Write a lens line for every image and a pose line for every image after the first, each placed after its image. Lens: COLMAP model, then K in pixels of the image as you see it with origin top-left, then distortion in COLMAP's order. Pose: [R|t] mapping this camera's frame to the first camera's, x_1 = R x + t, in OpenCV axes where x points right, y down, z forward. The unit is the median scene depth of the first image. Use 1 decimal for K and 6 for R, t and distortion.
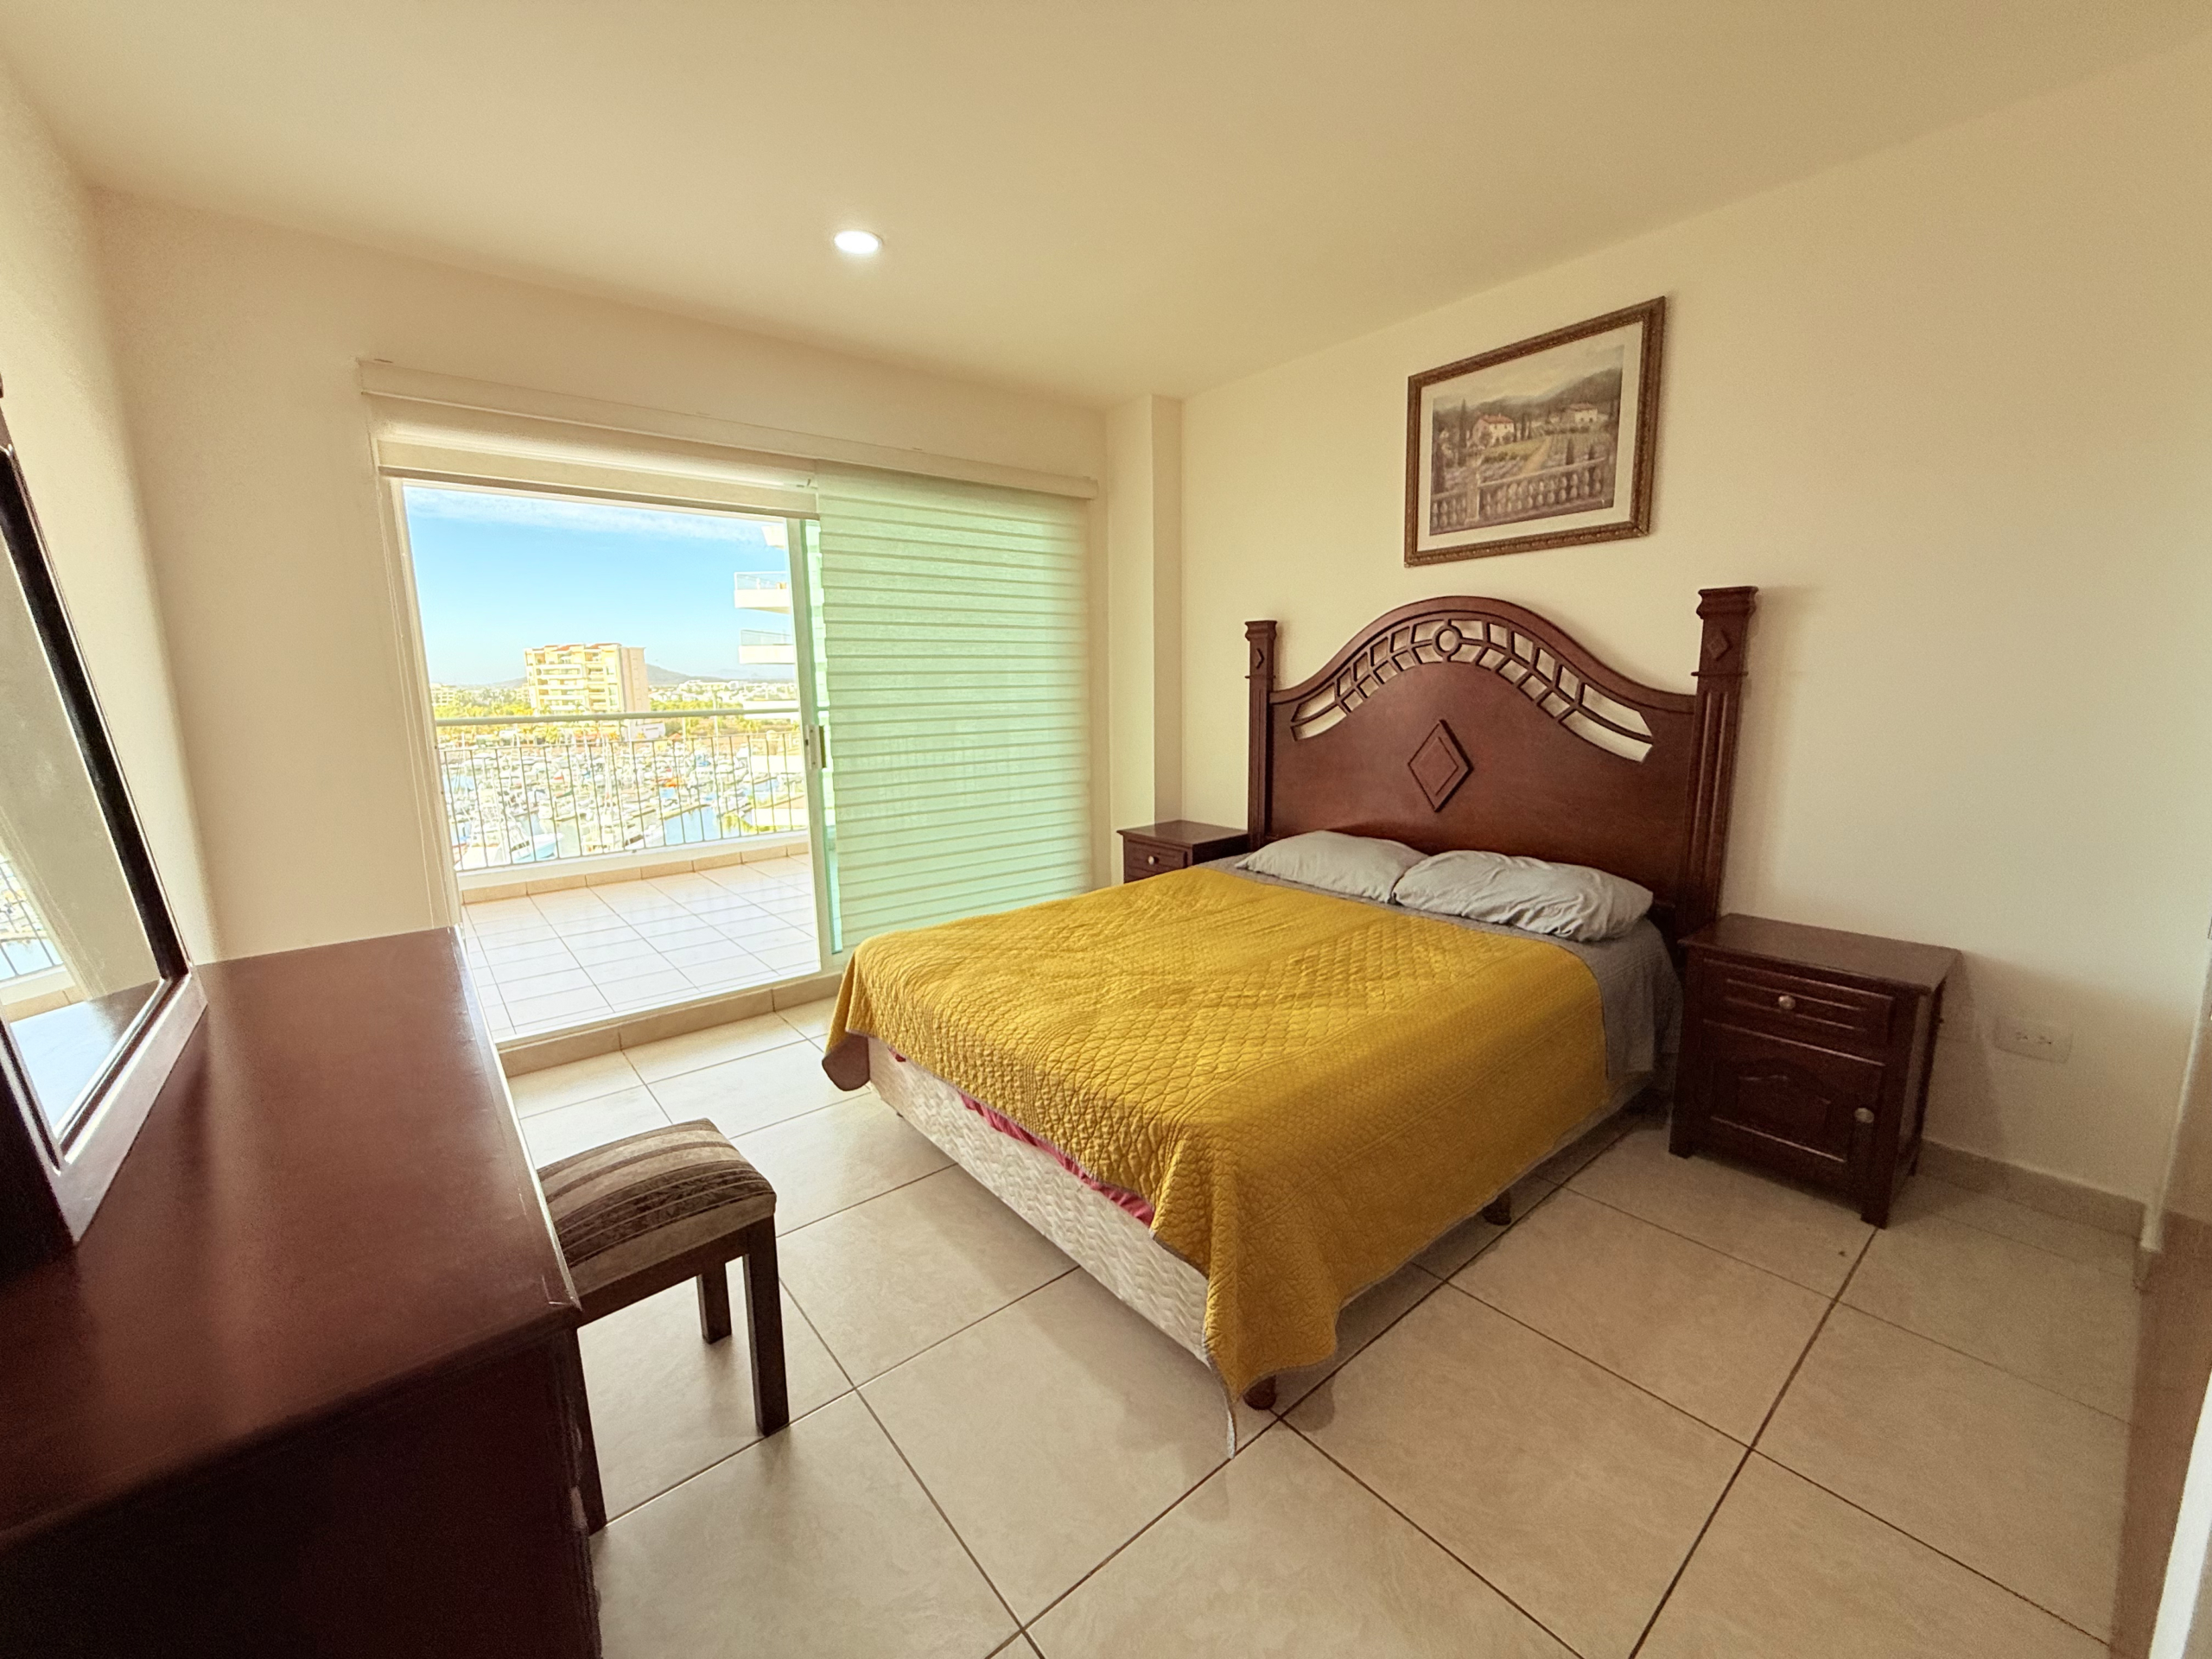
lens RADIAL K [[877.5, 0, 1083.1], [0, 877.5, 826.5], [0, 0, 1]] dist [-0.000712, 0.000046]
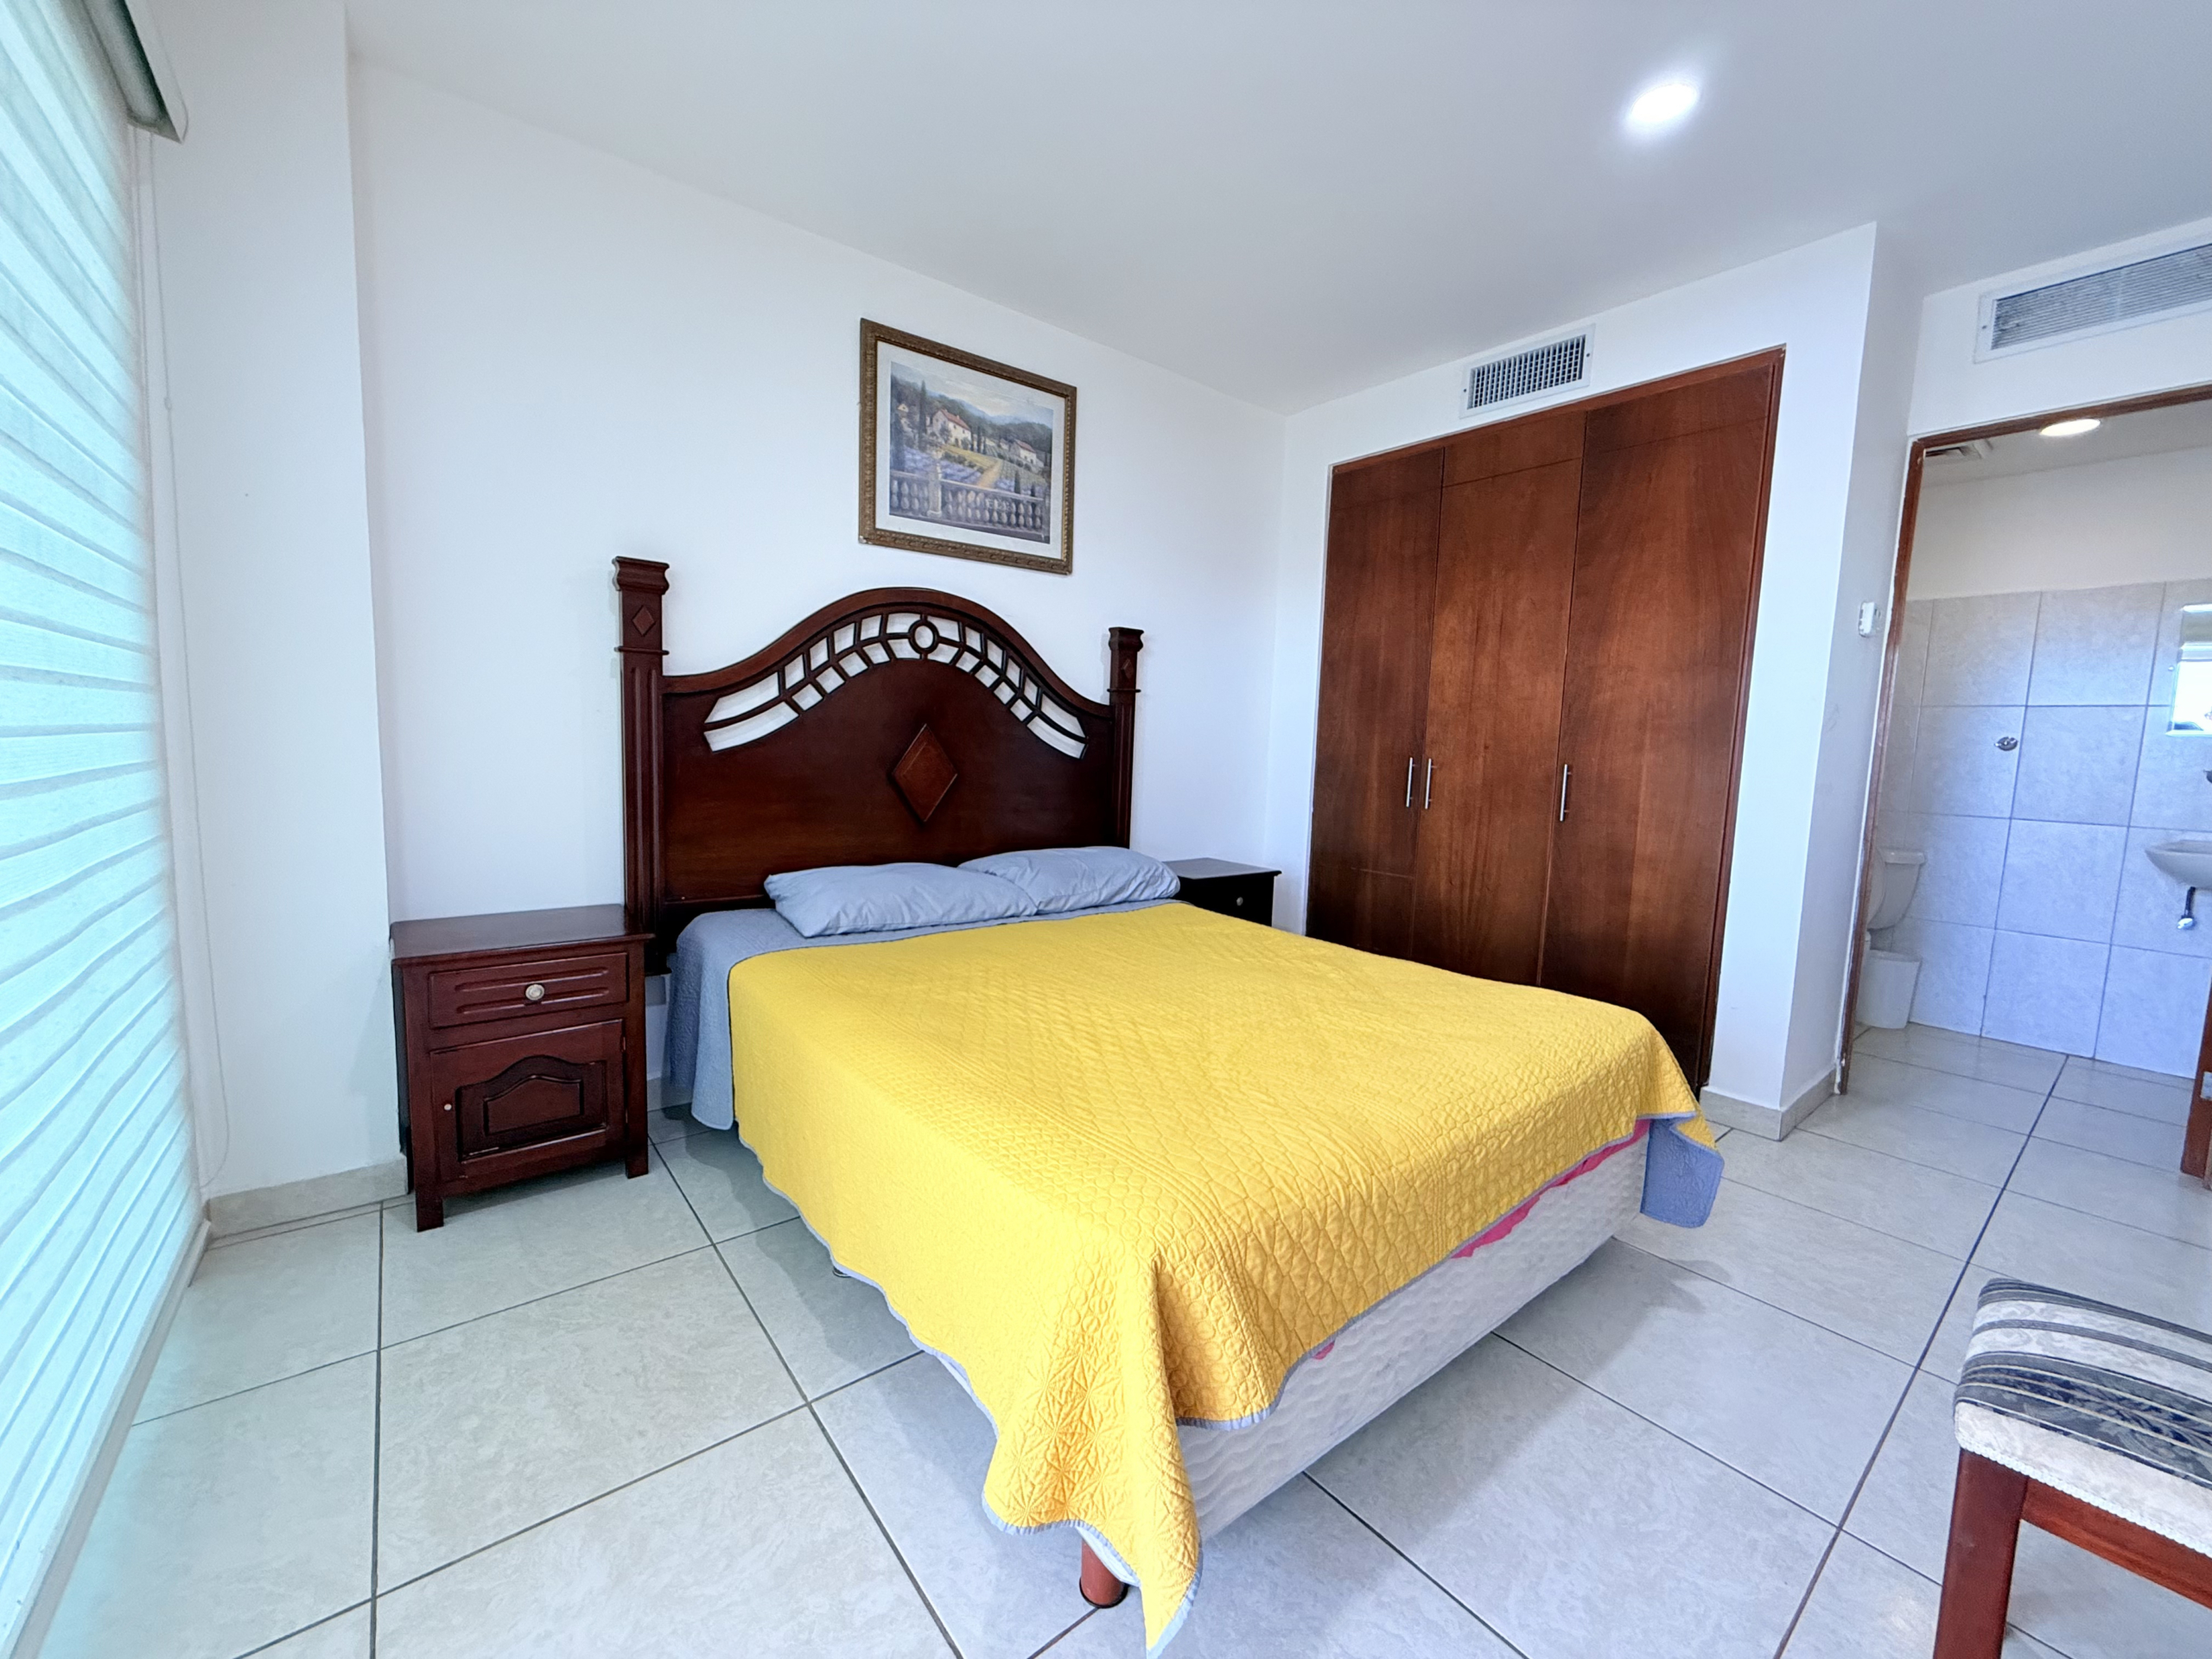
lens RADIAL K [[877.5, 0, 1094.0], [0, 877.5, 826.5], [0, 0, 1]] dist [-0.000712, 0.000046]
pose [[0.024733, -0.111499, 0.993457, -0.557637], [0.109224, 0.988113, 0.108180, -0.099152], [-0.993709, 0.105833, 0.036617, 0.852454]]
